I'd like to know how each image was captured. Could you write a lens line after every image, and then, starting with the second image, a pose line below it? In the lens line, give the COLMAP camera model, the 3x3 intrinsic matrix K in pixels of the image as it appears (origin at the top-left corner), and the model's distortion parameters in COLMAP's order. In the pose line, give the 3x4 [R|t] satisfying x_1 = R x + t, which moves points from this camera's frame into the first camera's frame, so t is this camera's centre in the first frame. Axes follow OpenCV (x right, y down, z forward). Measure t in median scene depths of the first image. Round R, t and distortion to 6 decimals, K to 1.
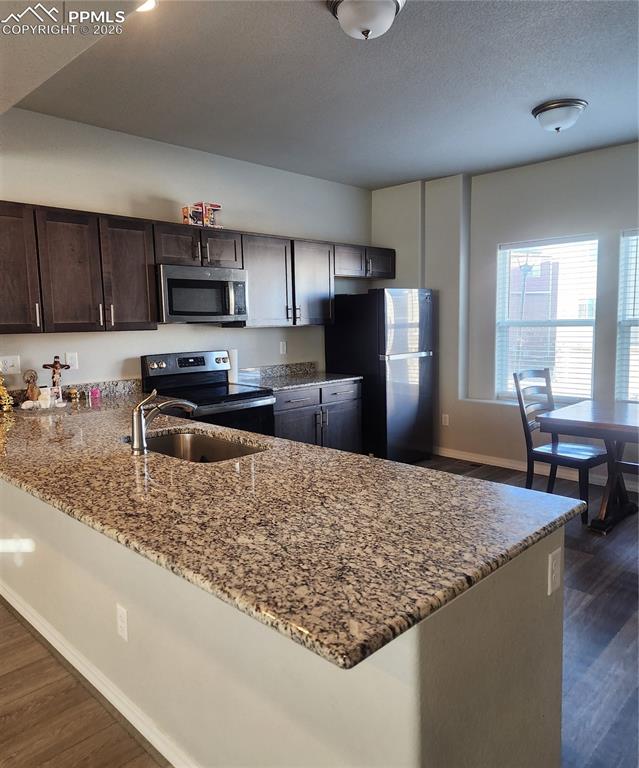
lens RADIAL K [[566.8, 0, 332.0], [0, 566.8, 382.7], [0, 0, 1]] dist [0.048912, -0.001827]
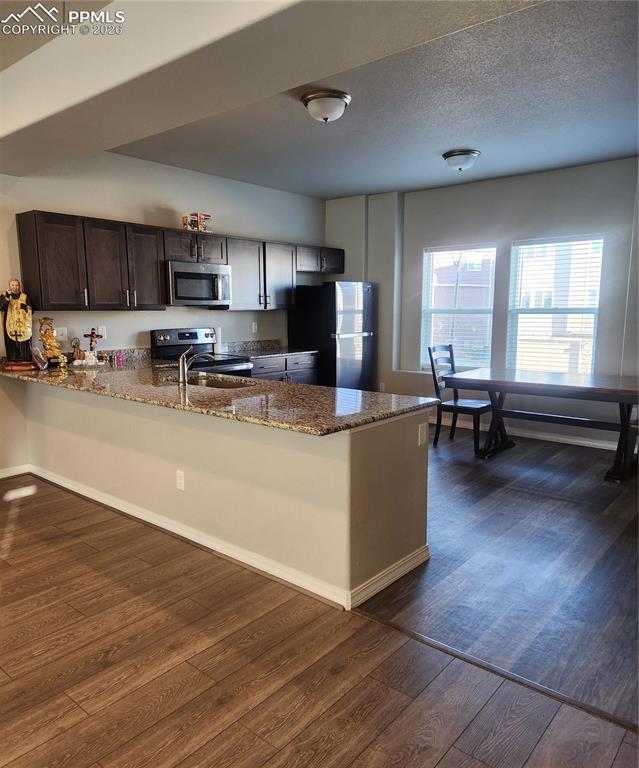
lens RADIAL K [[565.8, 0, 319.0], [0, 565.8, 398.8], [0, 0, 1]] dist [0.047037, -0.002970]
pose [[0.997747, 0.004915, 0.066906, -0.032463], [-0.007992, 0.998919, 0.045802, 0.044334], [-0.066608, -0.046234, 0.996707, -0.315938]]
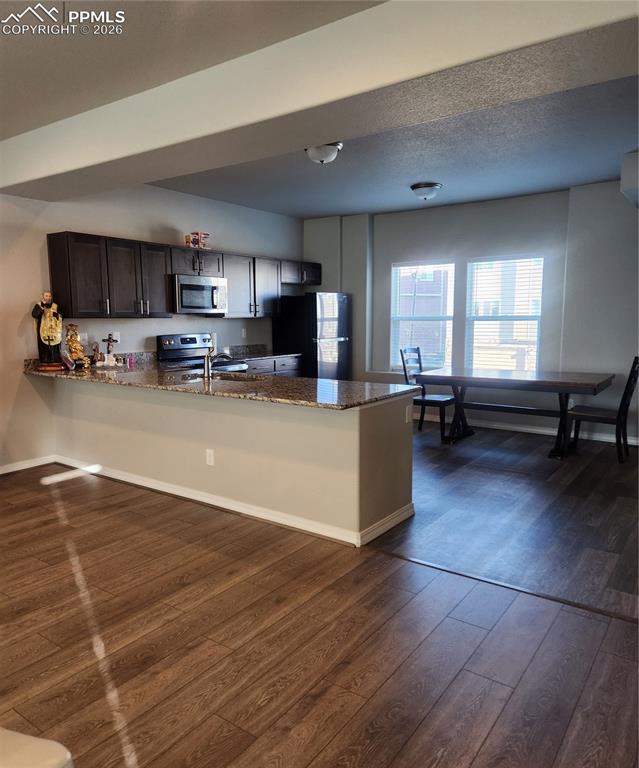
lens RADIAL K [[565.8, 0, 319.0], [0, 565.8, 398.8], [0, 0, 1]] dist [0.047037, -0.002970]
pose [[0.989321, -0.007396, 0.145563, -0.125927], [0.002952, 0.999524, 0.030721, 0.067295], [-0.145721, -0.029964, 0.988872, -0.485446]]
